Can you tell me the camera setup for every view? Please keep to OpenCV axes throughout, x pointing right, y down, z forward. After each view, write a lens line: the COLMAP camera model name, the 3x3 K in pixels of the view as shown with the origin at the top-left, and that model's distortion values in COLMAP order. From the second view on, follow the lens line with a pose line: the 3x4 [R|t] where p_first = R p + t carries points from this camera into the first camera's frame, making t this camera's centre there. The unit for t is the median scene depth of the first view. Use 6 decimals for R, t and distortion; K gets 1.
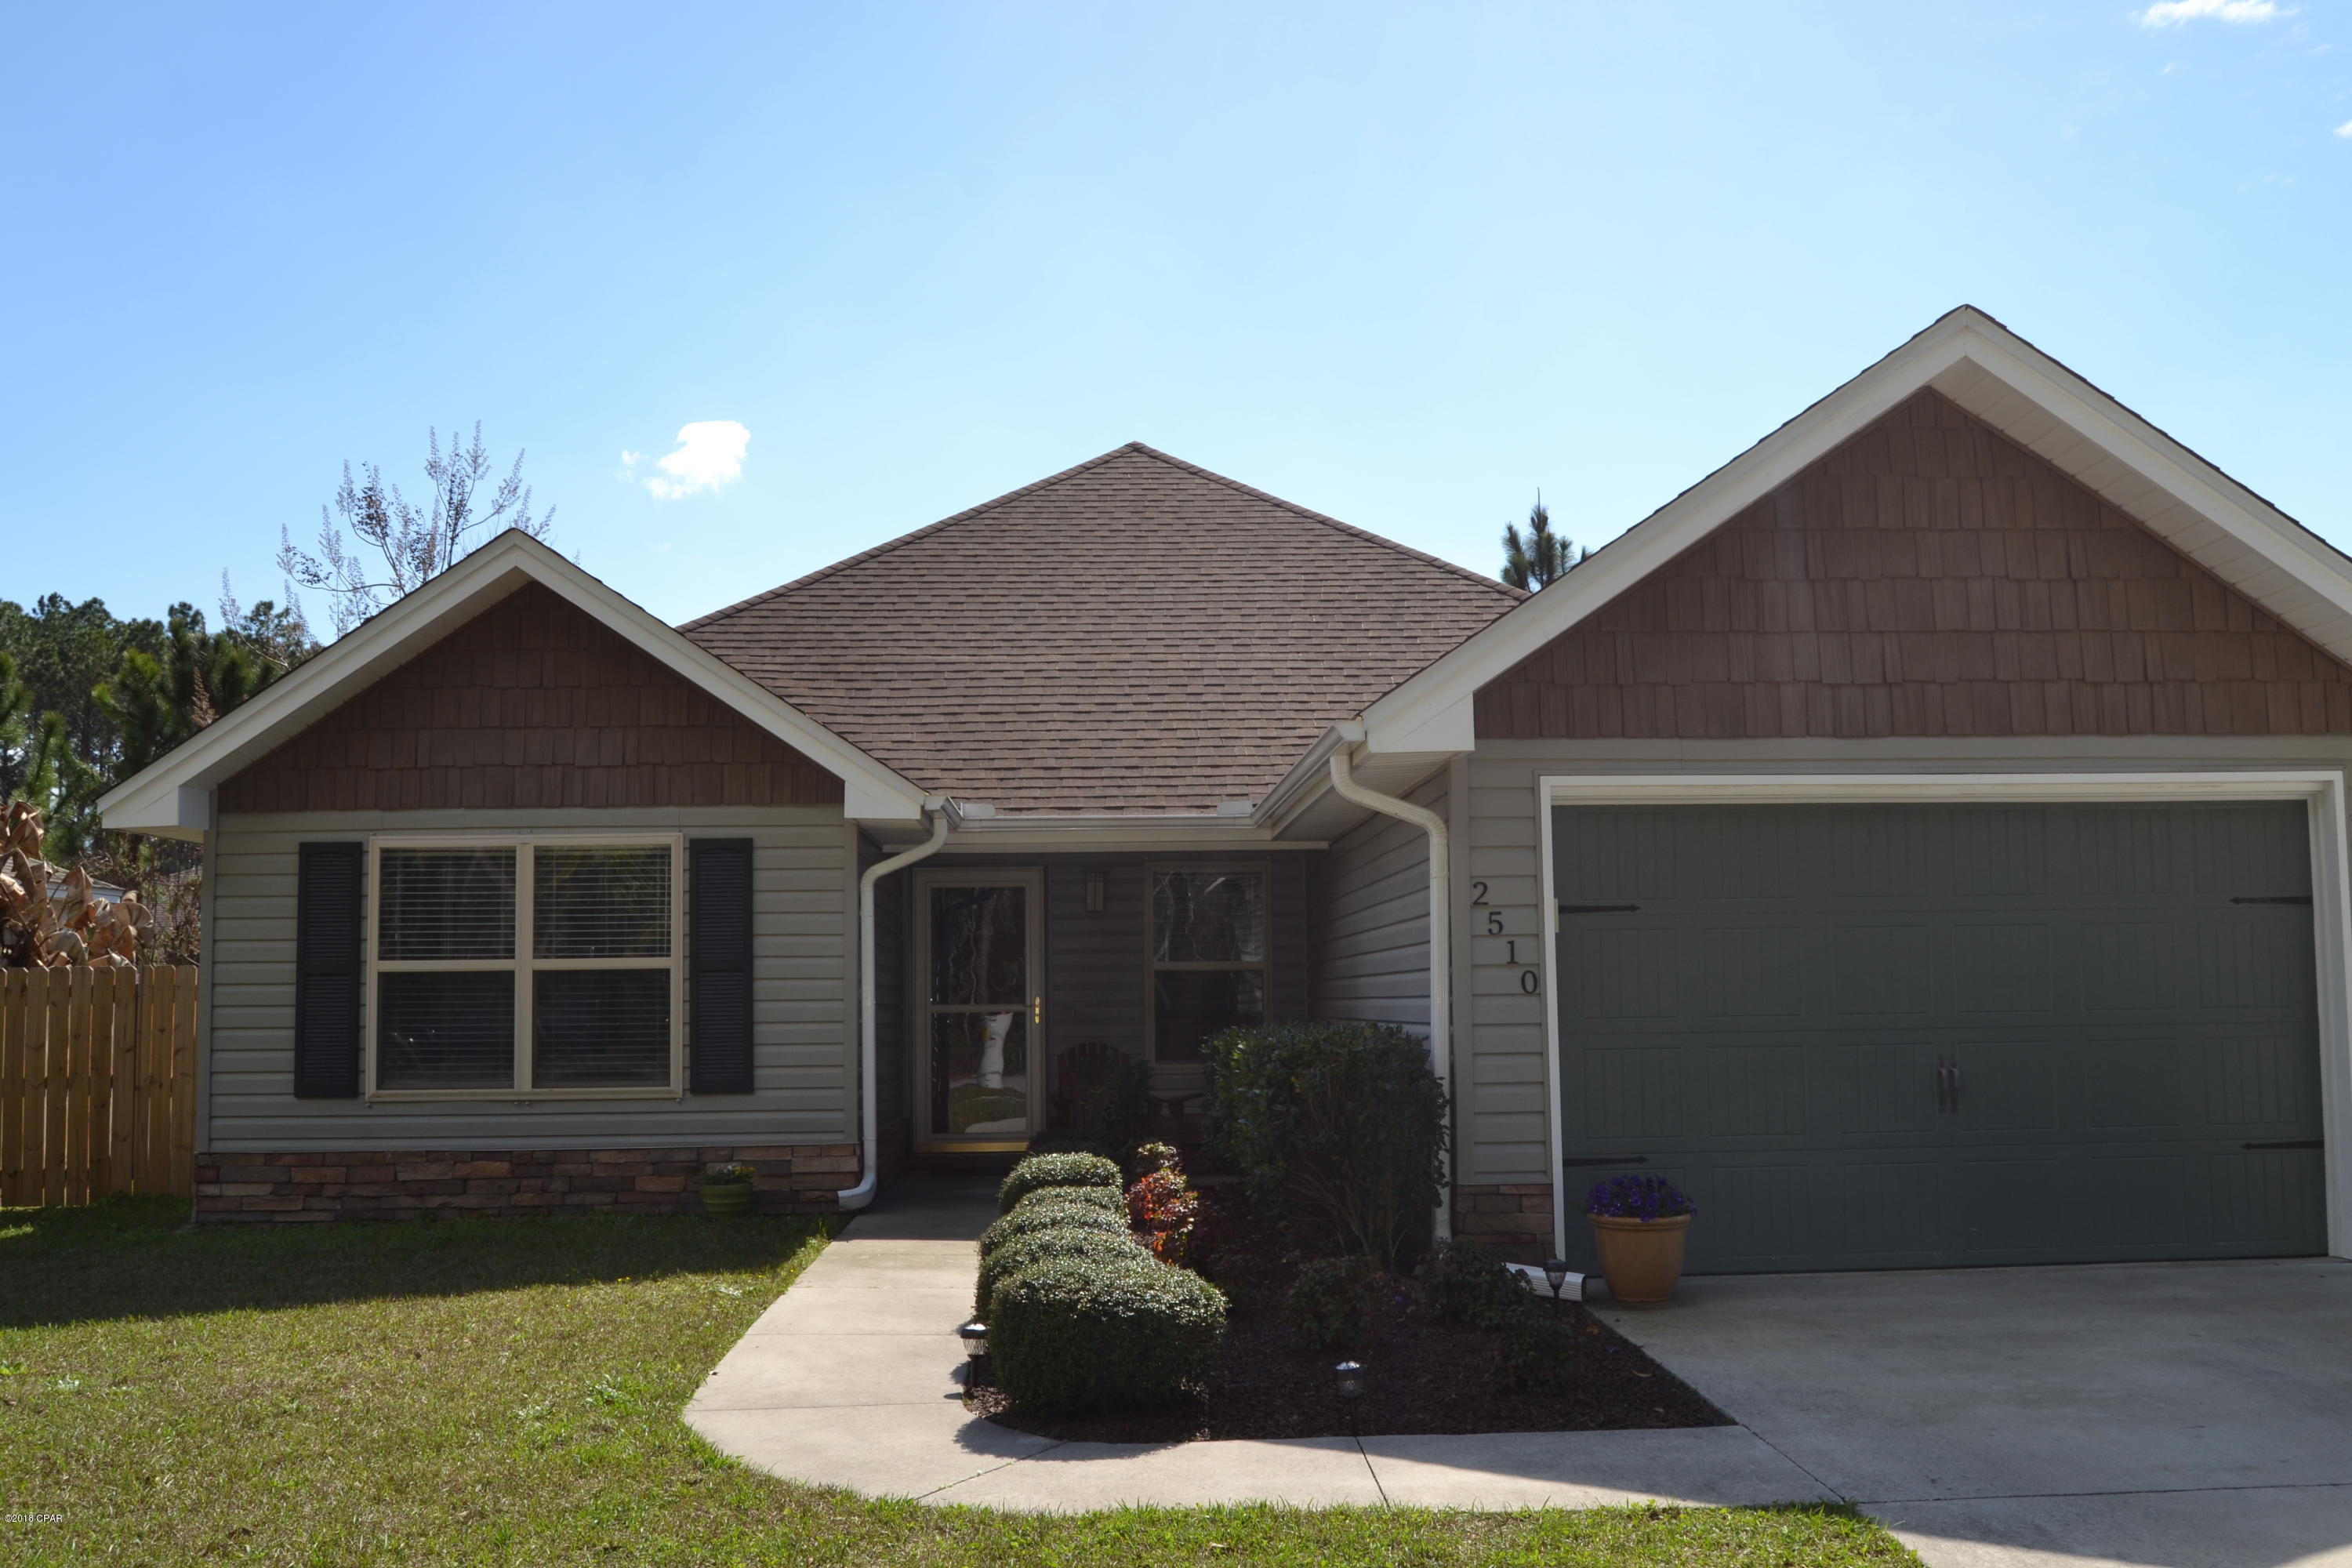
lens RADIAL K [[2115.0, 0, 1176.0], [0, 2115.0, 784.0], [0, 0, 1]] dist [-0.081556, 0.015965]
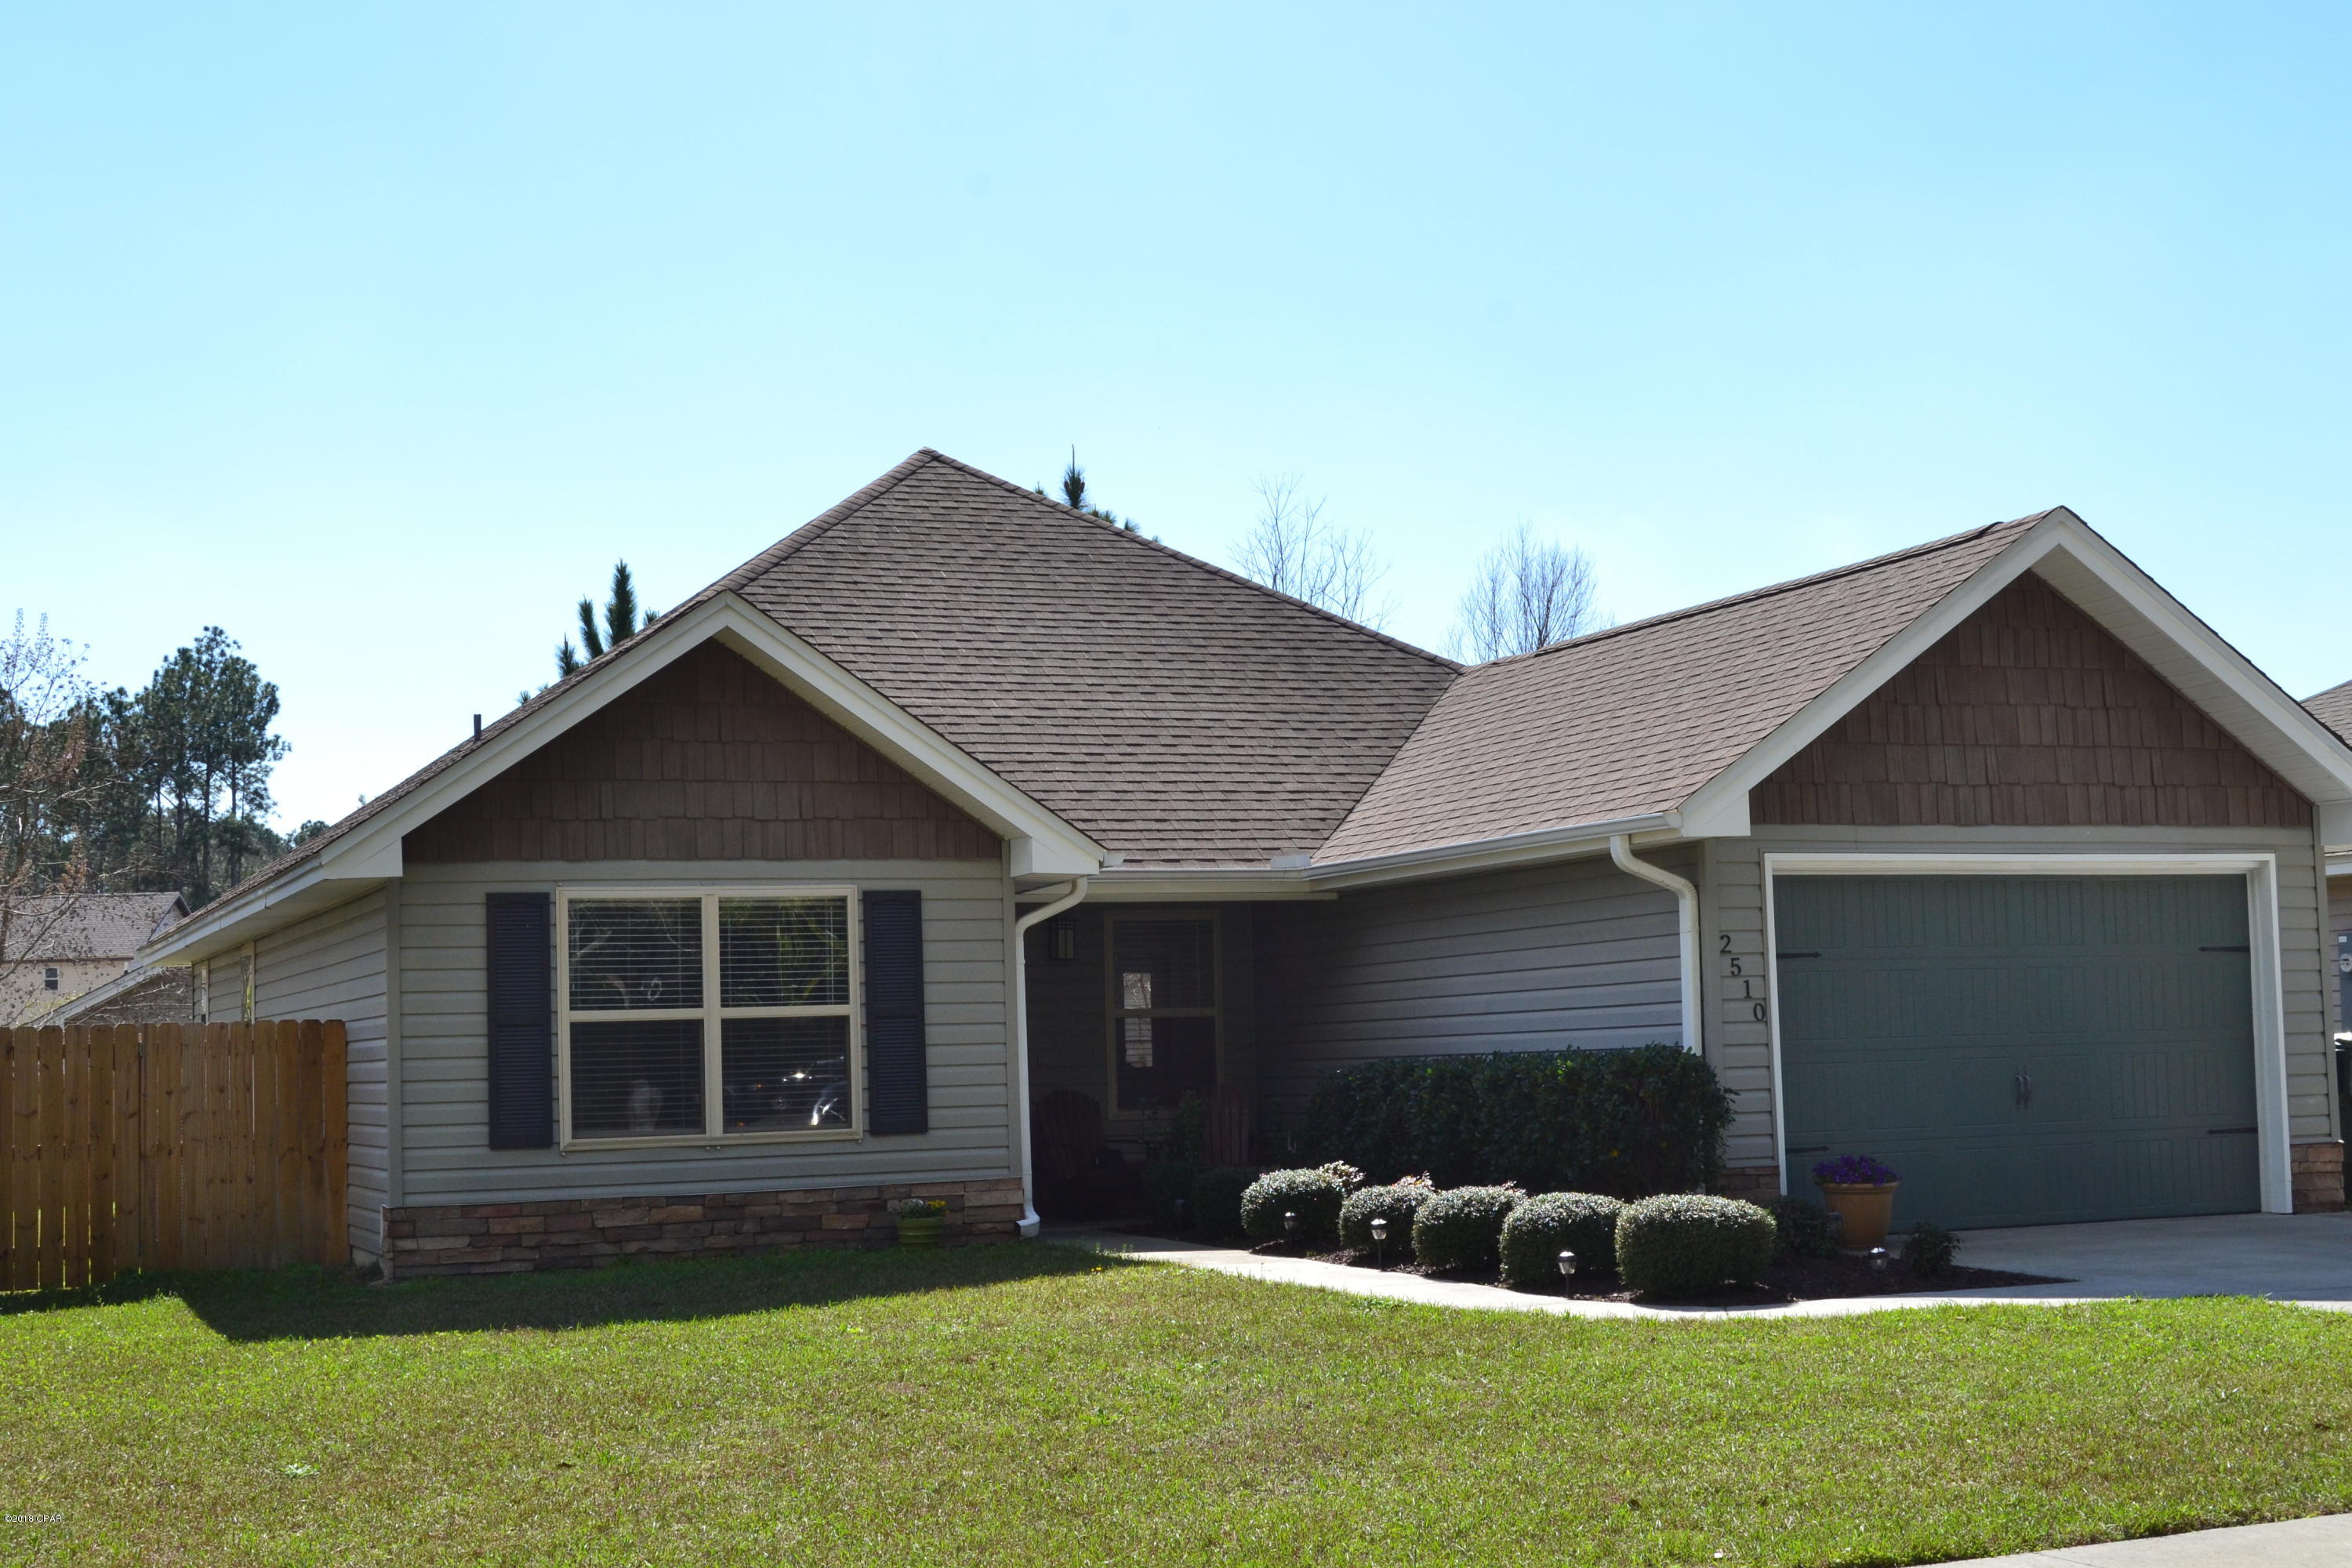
lens RADIAL K [[3121.5, 0, 1169.7], [0, 3121.5, 794.9], [0, 0, 1]] dist [-0.062616, -0.003885]
pose [[0.938332, 0.015495, 0.345388, -0.631751], [-0.018083, 0.999827, 0.004272, -0.031260], [-0.345262, -0.010255, 0.938450, -0.507312]]
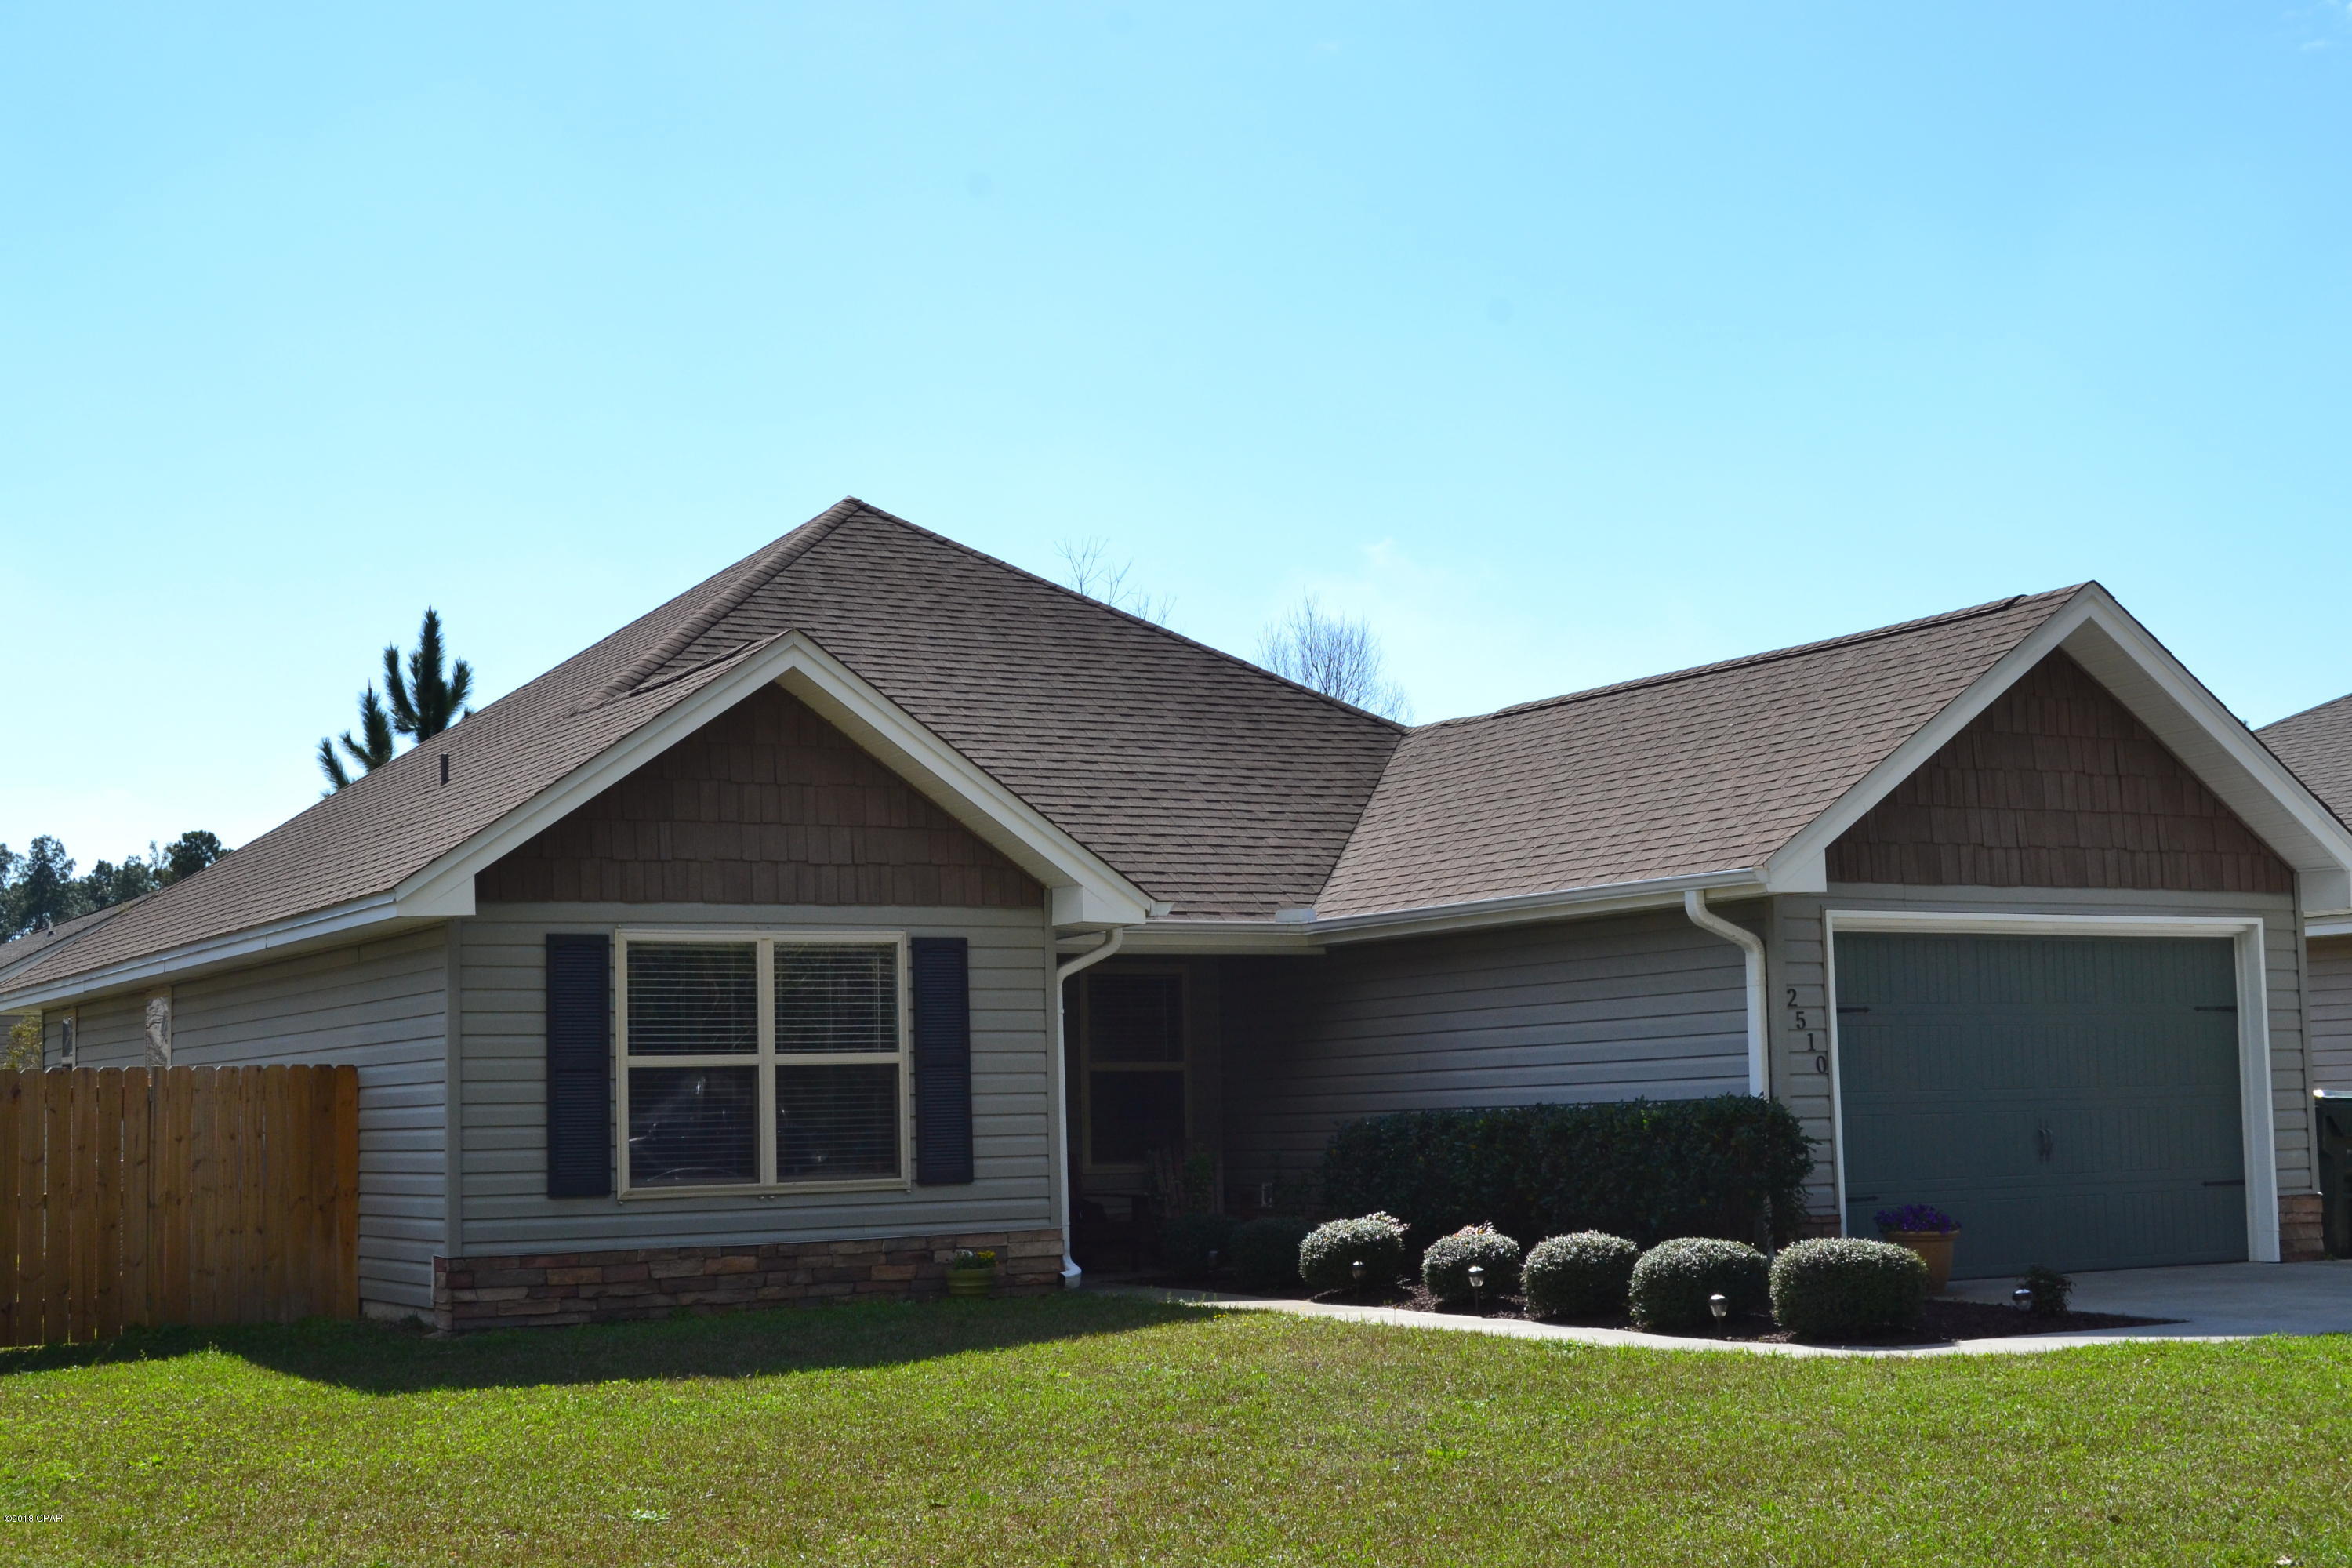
lens RADIAL K [[3121.5, 0, 1169.7], [0, 3121.5, 794.9], [0, 0, 1]] dist [-0.062616, -0.003885]
pose [[0.886282, 0.039929, 0.461422, -0.838776], [-0.033480, 0.999194, -0.022158, -0.014338], [-0.461934, 0.004189, 0.886904, -0.418314]]
